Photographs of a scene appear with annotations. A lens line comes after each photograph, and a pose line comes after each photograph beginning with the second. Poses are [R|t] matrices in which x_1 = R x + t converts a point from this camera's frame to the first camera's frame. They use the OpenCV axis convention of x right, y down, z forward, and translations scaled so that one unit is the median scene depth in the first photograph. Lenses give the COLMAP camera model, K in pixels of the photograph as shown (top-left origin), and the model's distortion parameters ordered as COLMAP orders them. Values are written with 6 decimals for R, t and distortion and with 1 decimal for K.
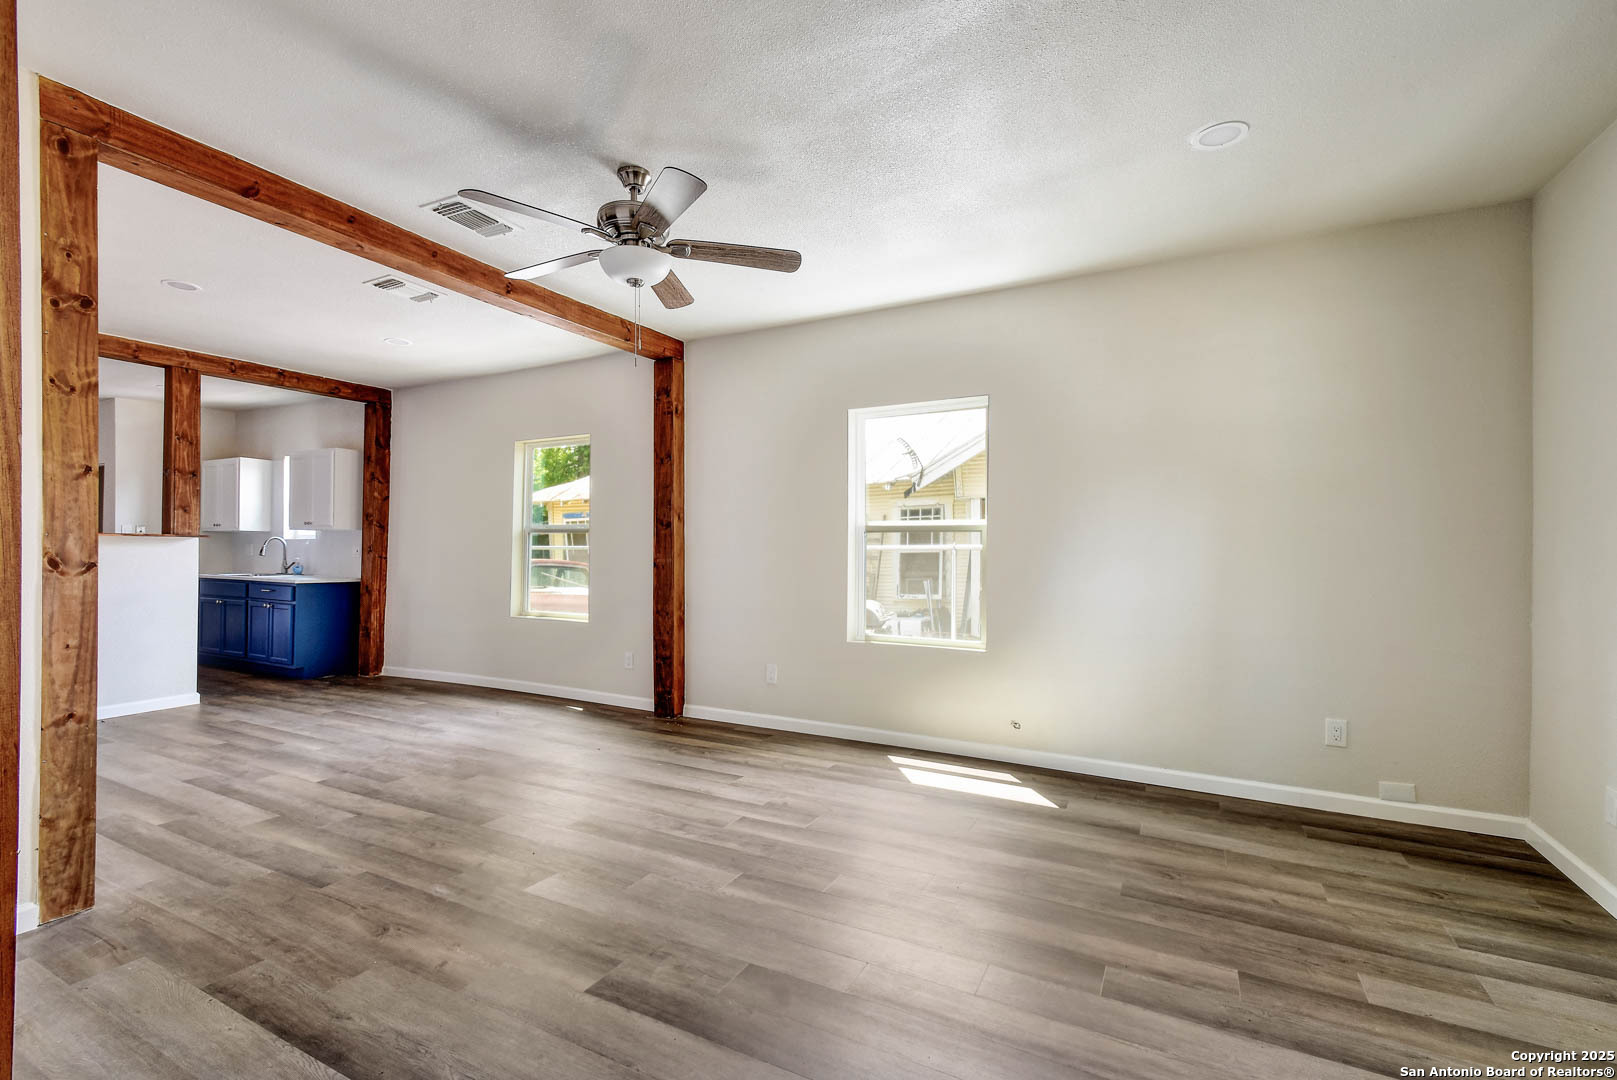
lens RADIAL K [[725.4, 0, 792.1], [0, 725.4, 555.8], [0, 0, 1]] dist [-0.000058, -0.000453]
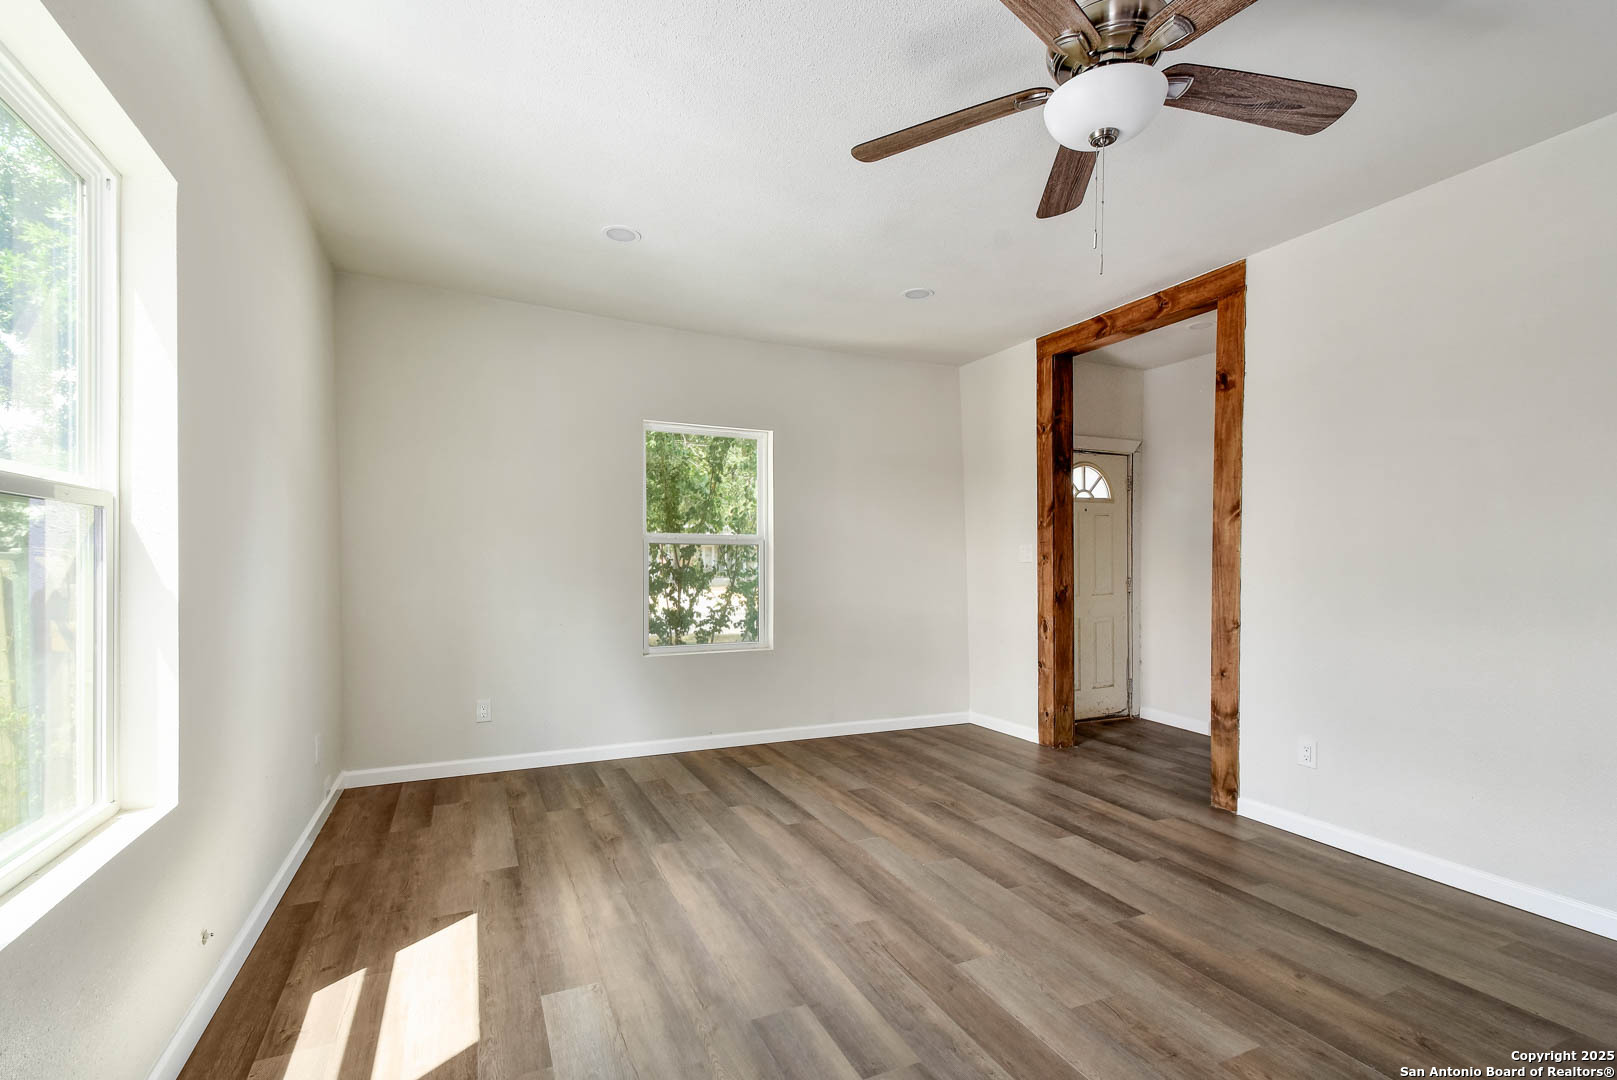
lens RADIAL K [[725.4, 0, 792.1], [0, 725.4, 555.8], [0, 0, 1]] dist [-0.000058, -0.000453]
pose [[-0.796205, -0.005622, 0.605001, -0.390348], [-0.004877, 0.999984, 0.002874, -0.018564], [-0.605008, -0.000662, -0.796219, 1.664555]]
